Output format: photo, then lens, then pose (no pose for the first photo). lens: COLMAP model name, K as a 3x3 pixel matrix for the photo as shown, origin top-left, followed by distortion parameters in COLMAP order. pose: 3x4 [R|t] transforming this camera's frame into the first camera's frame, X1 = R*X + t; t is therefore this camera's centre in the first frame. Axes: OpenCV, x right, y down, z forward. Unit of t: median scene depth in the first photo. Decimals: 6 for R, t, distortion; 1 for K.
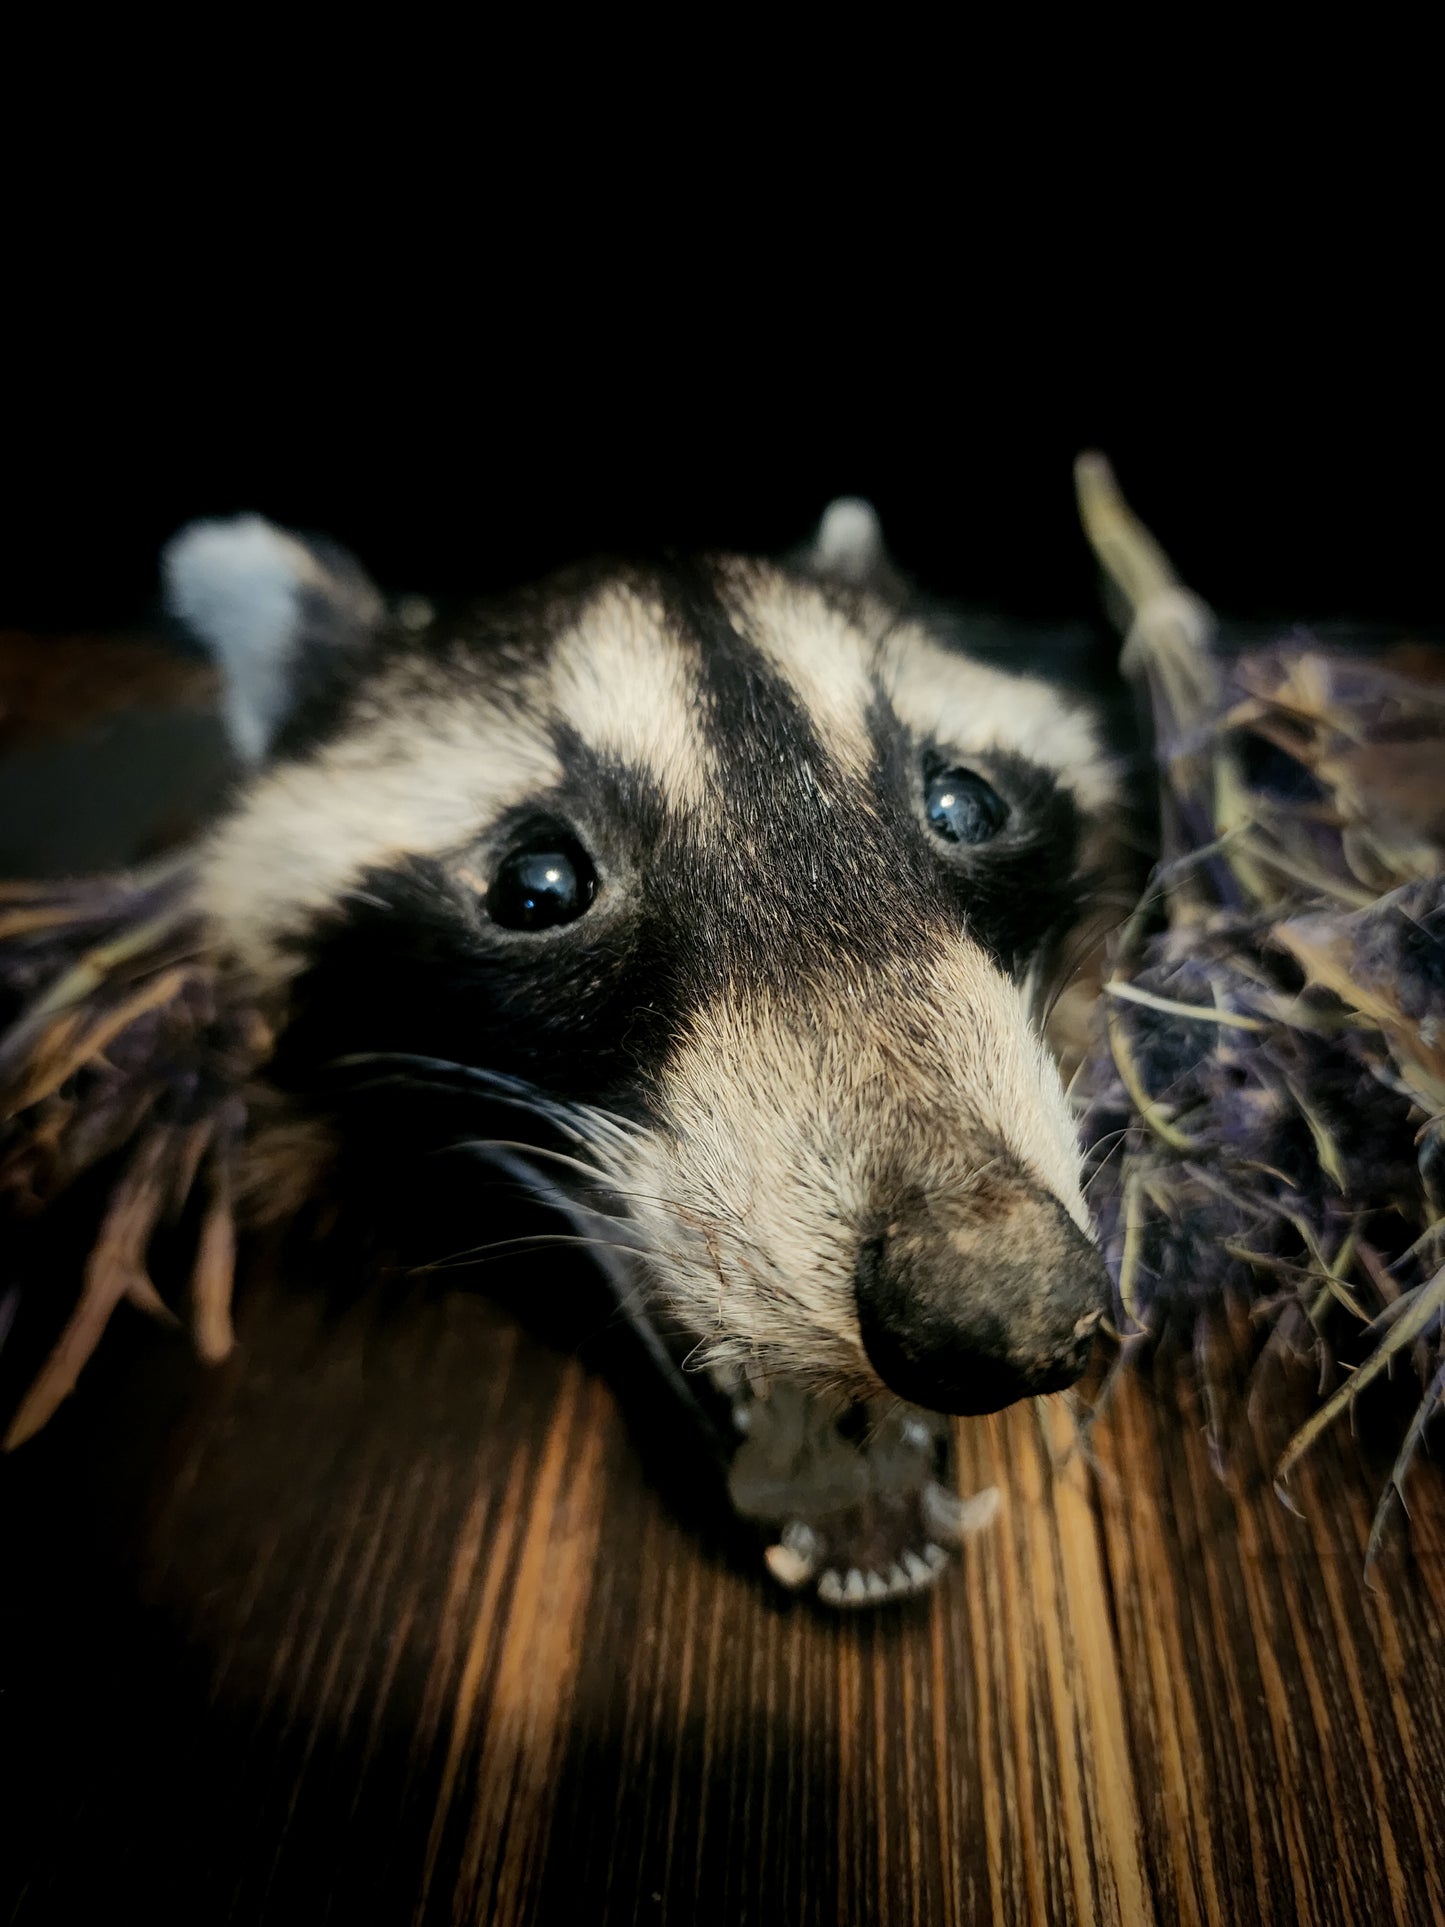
lens RADIAL K [[1475.3, 0, 740.1], [0, 1475.3, 1030.1], [0, 0, 1]] dist [-0.003782, -0.047604]
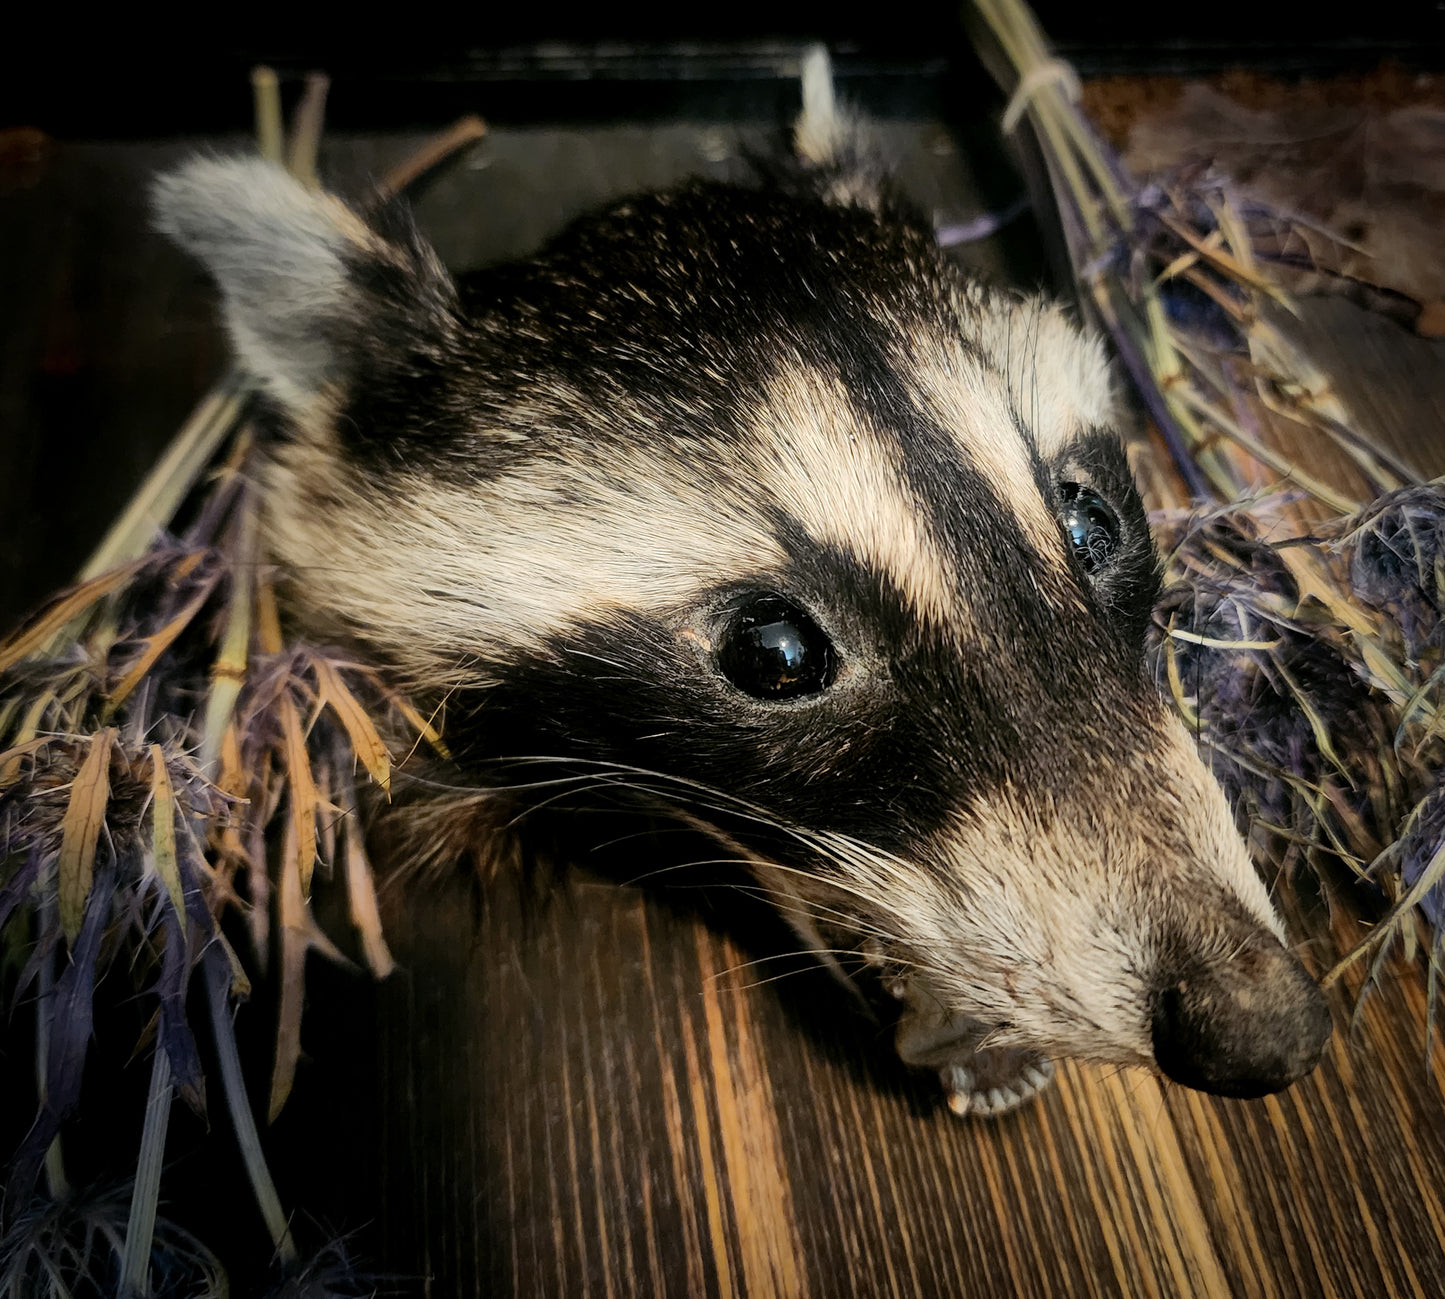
lens RADIAL K [[1524.9, 0, 722.5], [0, 1524.9, 649.5], [0, 0, 1]] dist [0.000240, -0.001752]
pose [[0.964464, -0.128701, 0.230747, -0.465919], [0.054445, 0.951406, 0.303089, -0.482237], [-0.258542, -0.279755, 0.924604, -0.103127]]
